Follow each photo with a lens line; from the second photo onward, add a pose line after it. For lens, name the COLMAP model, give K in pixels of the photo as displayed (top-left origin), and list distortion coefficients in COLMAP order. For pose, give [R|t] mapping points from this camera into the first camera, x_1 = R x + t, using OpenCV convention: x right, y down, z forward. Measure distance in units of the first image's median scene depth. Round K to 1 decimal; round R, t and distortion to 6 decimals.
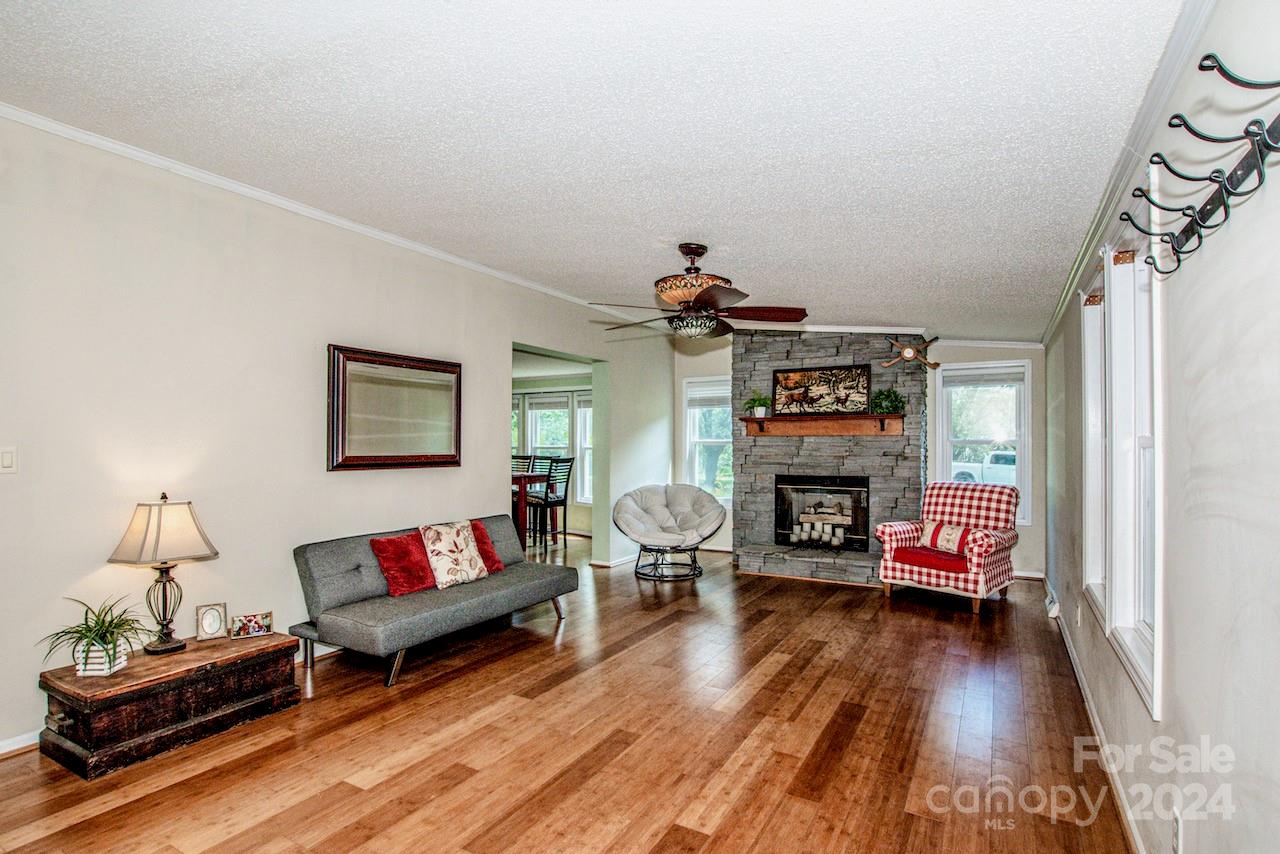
lens RADIAL K [[625.3, 0, 640.5], [0, 625.3, 432.8], [0, 0, 1]] dist [-0.012696, -0.000832]
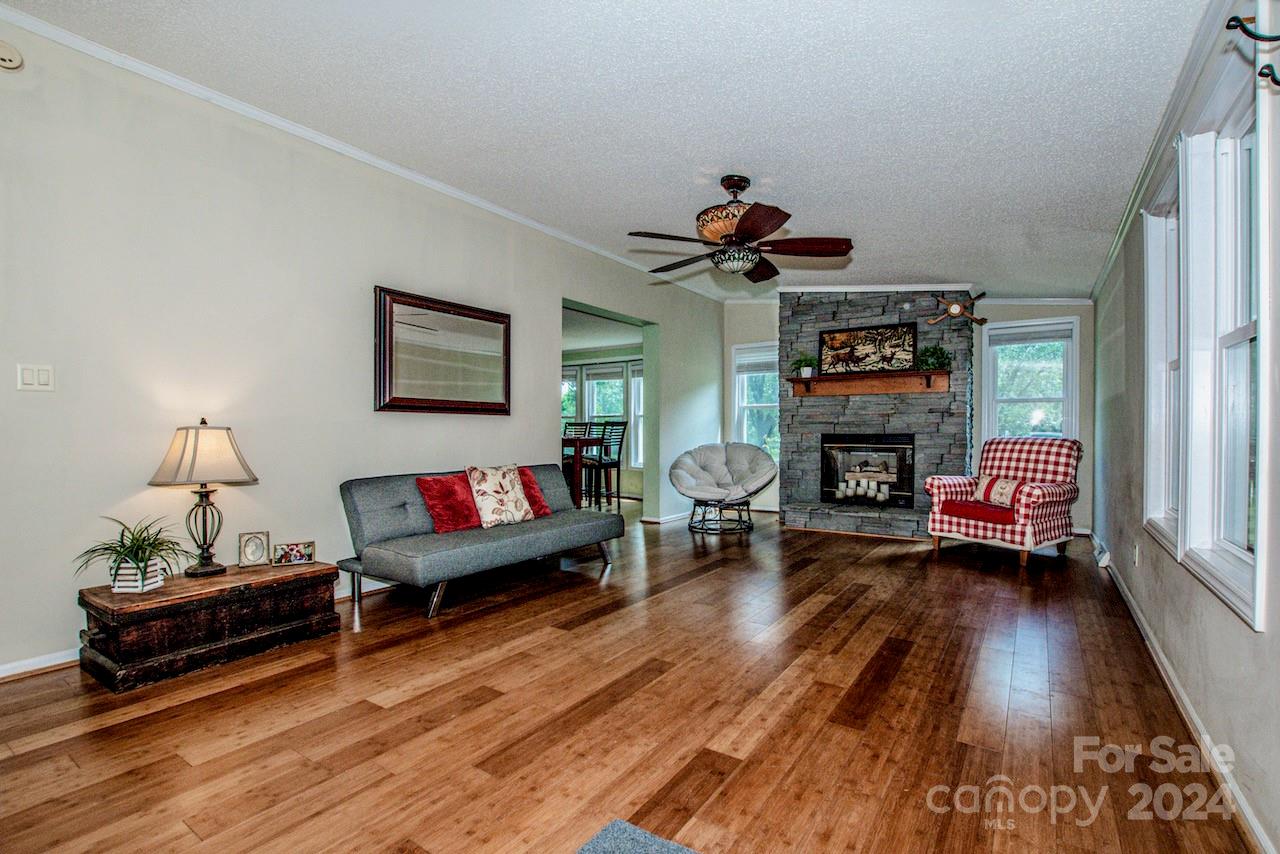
lens RADIAL K [[572.8, 0, 675.8], [0, 572.8, 434.1], [0, 0, 1]] dist [-0.019498, 0.000431]
pose [[0.999151, -0.000063, -0.041192, 0.031499], [0.000715, 0.999874, 0.015832, 0.100421], [0.041186, -0.015848, 0.999026, 0.107762]]
